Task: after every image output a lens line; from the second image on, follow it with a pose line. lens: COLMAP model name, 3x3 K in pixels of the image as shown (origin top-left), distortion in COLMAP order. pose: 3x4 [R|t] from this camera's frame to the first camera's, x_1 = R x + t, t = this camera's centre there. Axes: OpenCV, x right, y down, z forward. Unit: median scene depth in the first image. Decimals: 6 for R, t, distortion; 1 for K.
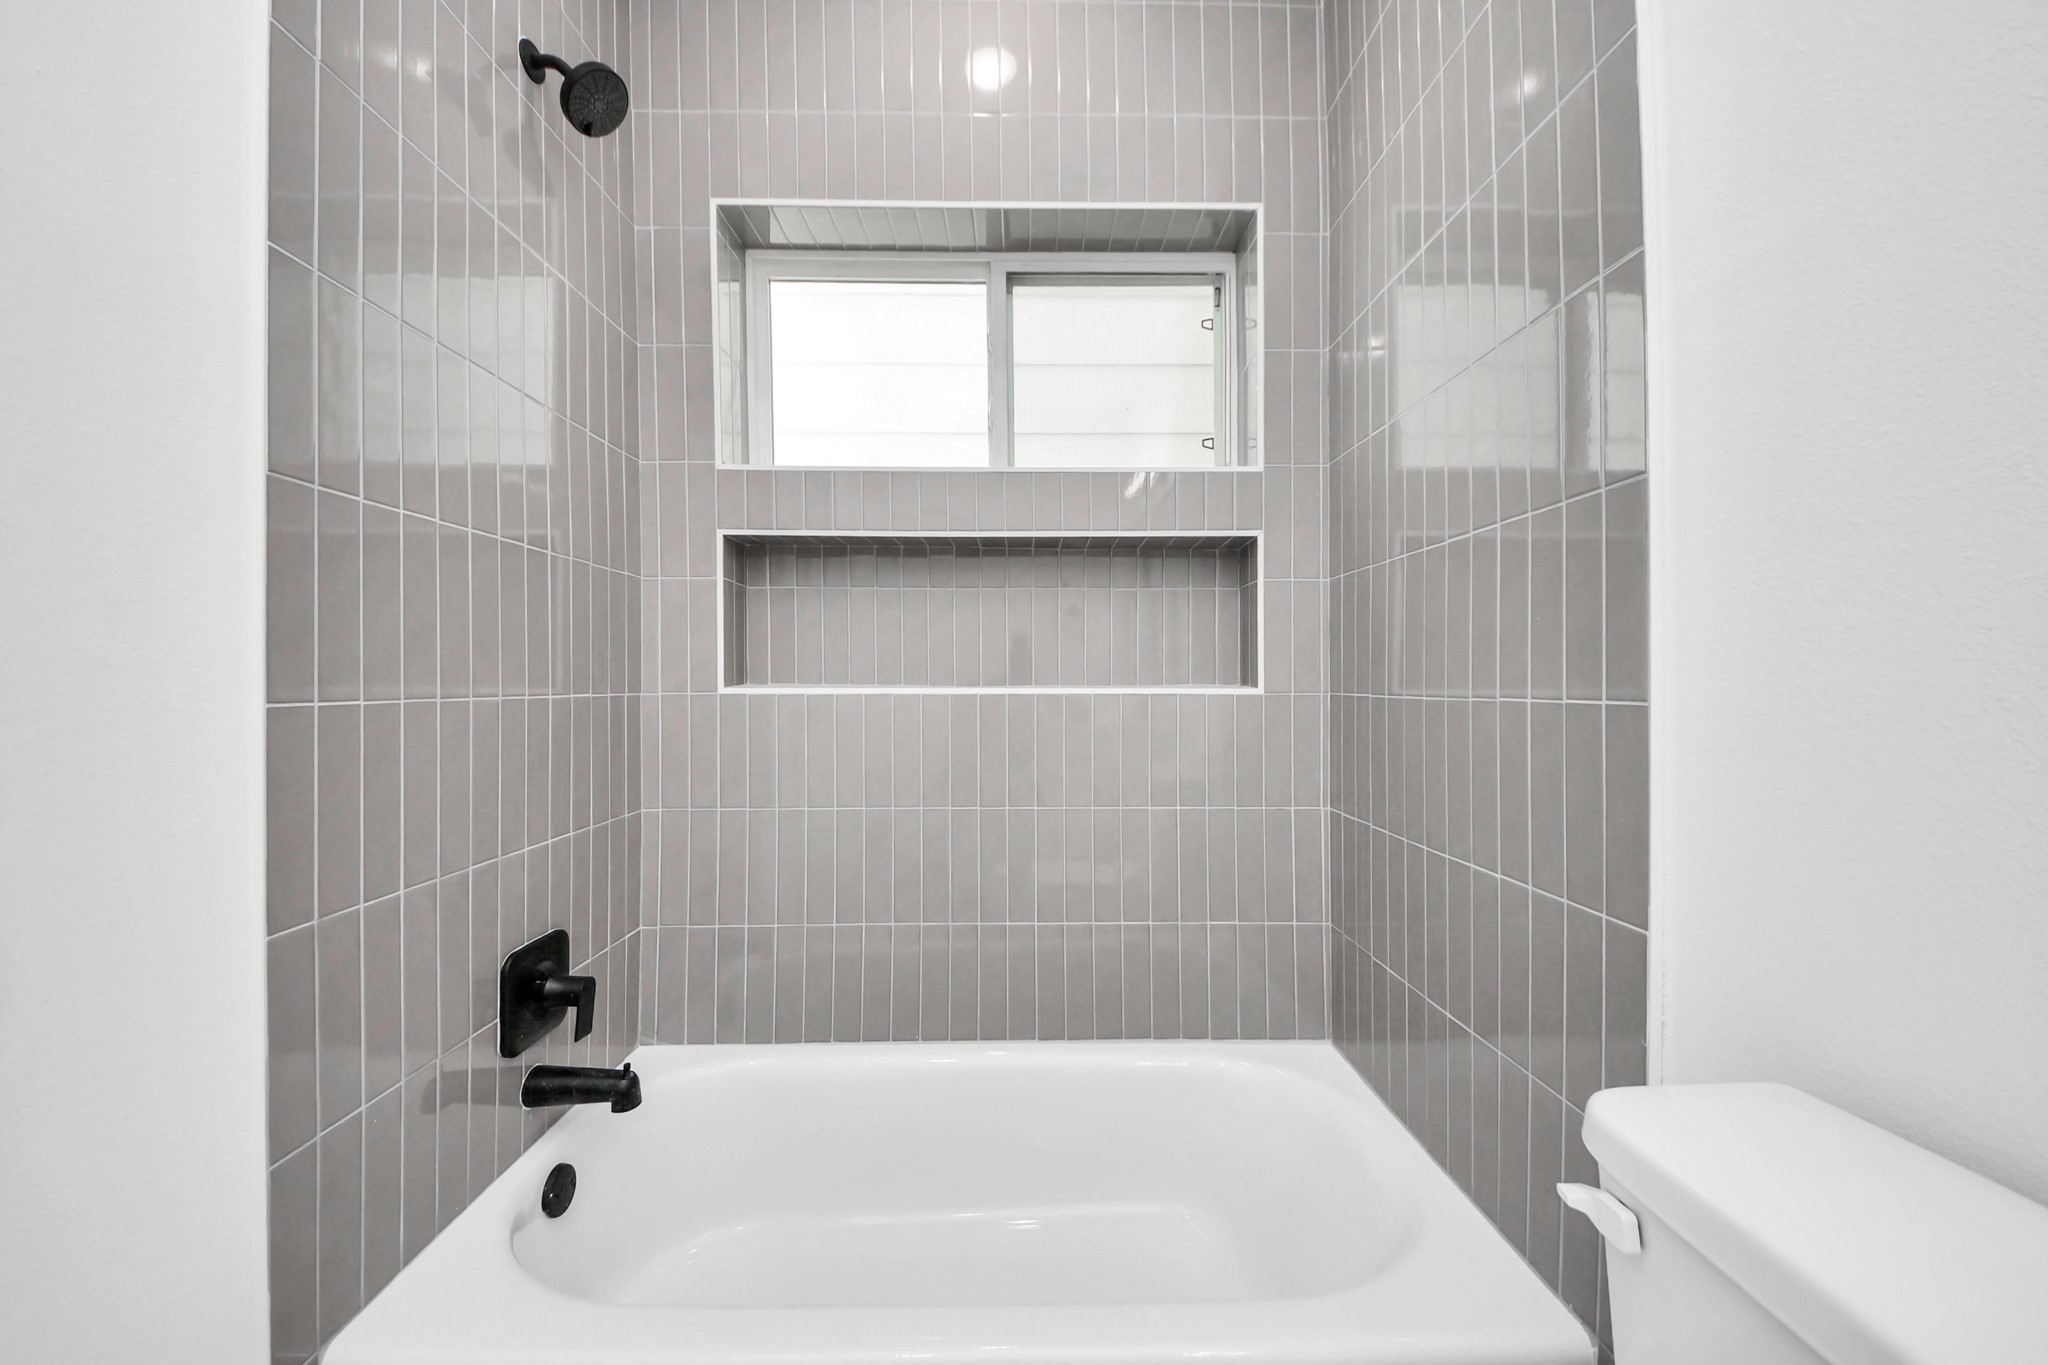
lens RADIAL K [[731.2, 0, 1012.7], [0, 731.2, 680.6], [0, 0, 1]] dist [0.012865, -0.011949]
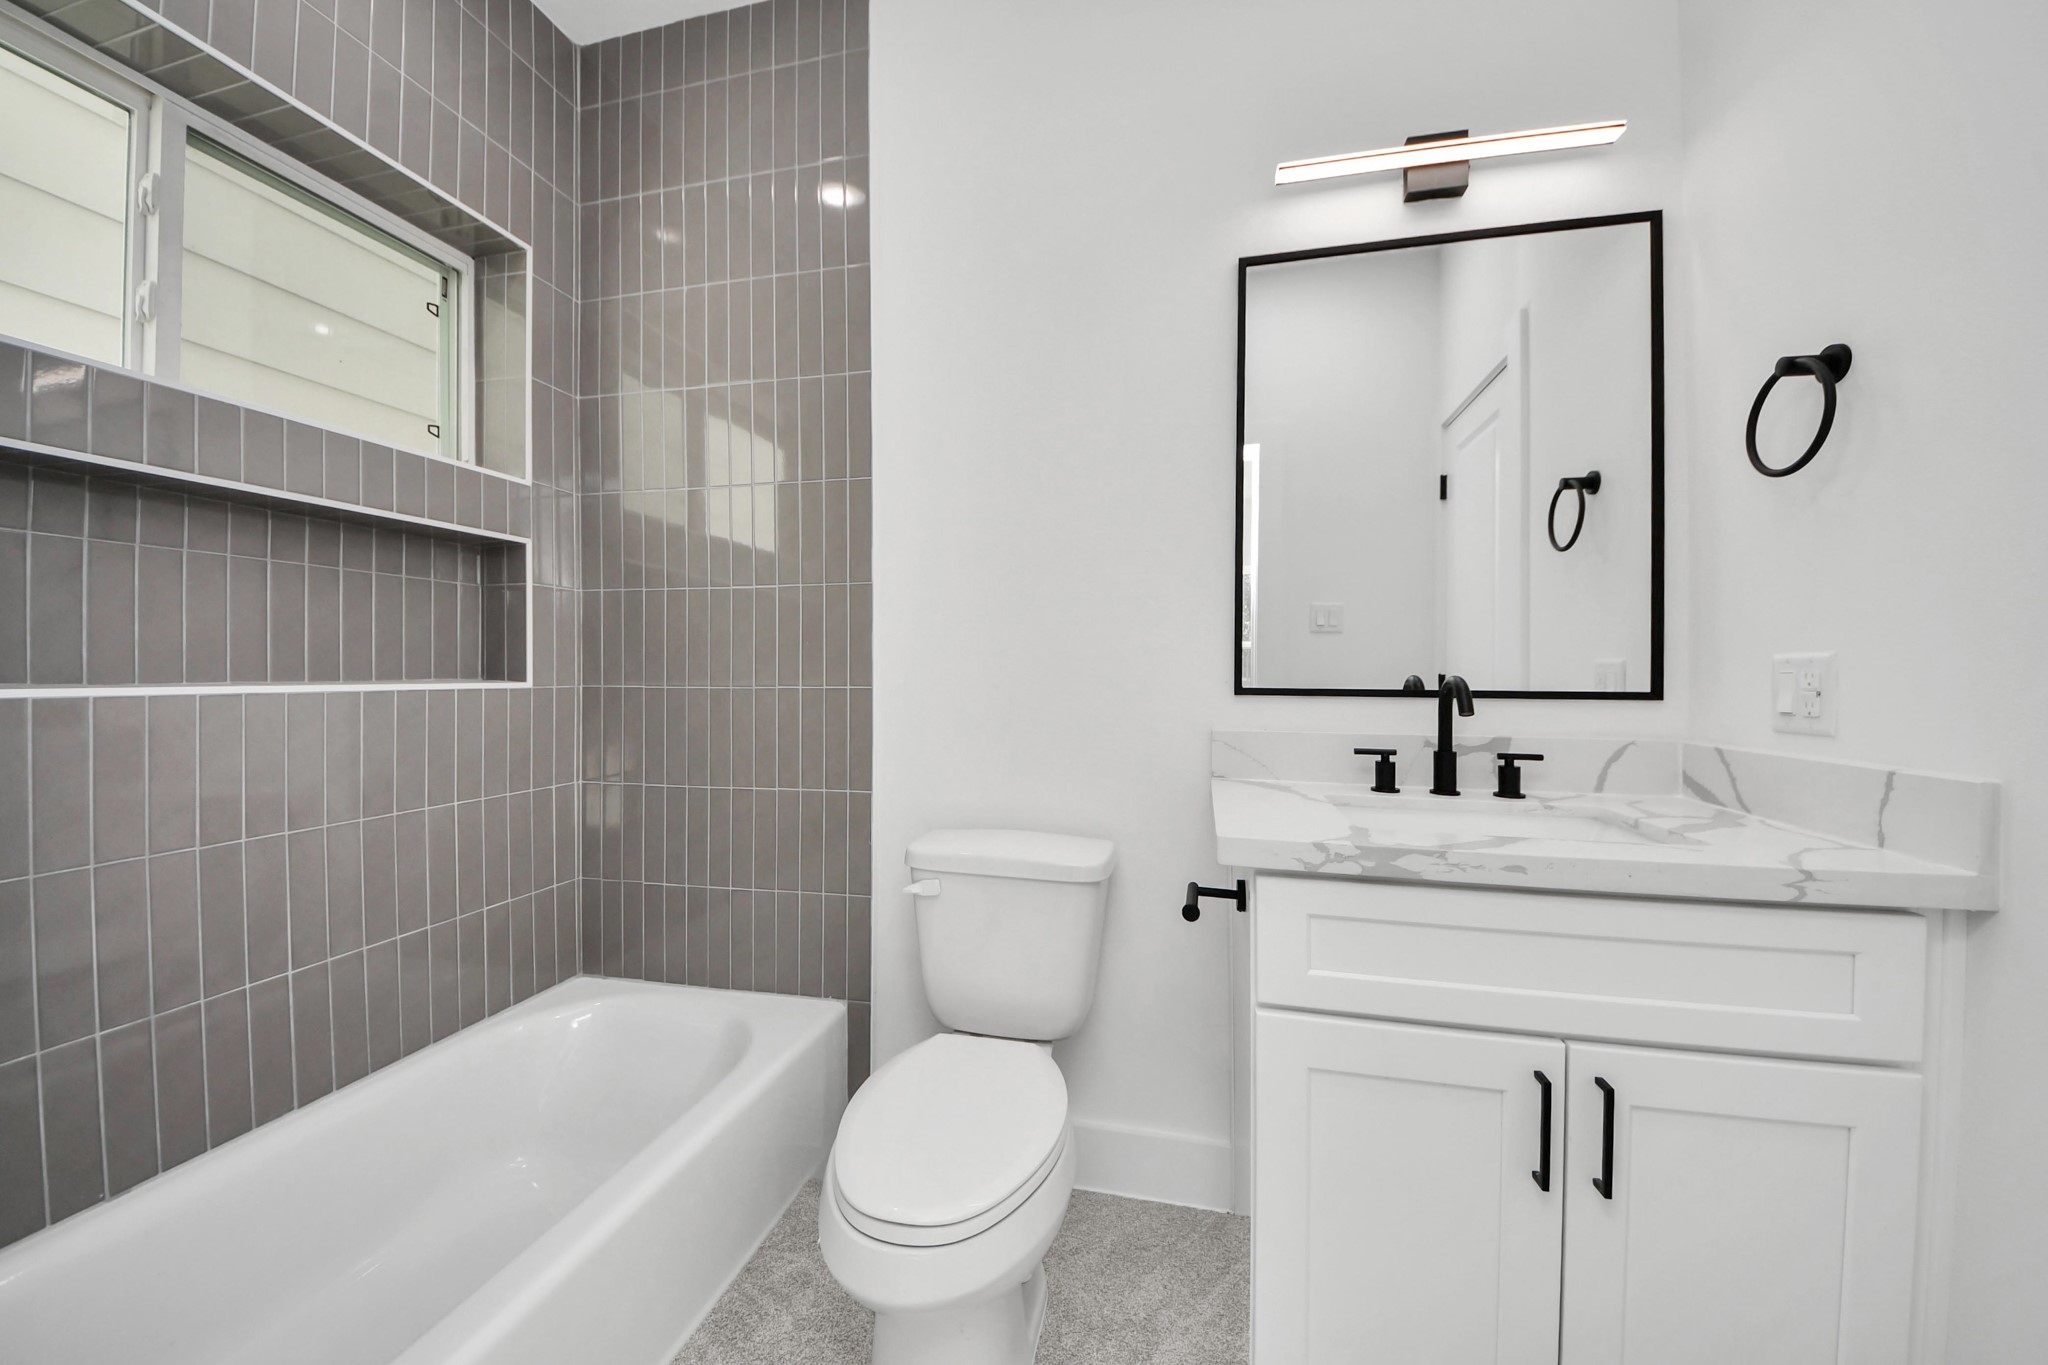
lens RADIAL K [[731.2, 0, 1012.7], [0, 731.2, 680.6], [0, 0, 1]] dist [0.012865, -0.011949]
pose [[0.262940, -0.006034, 0.964793, -0.540844], [-0.002529, 0.999973, 0.006943, -0.001872], [-0.964809, -0.004265, 0.262918, -0.000587]]
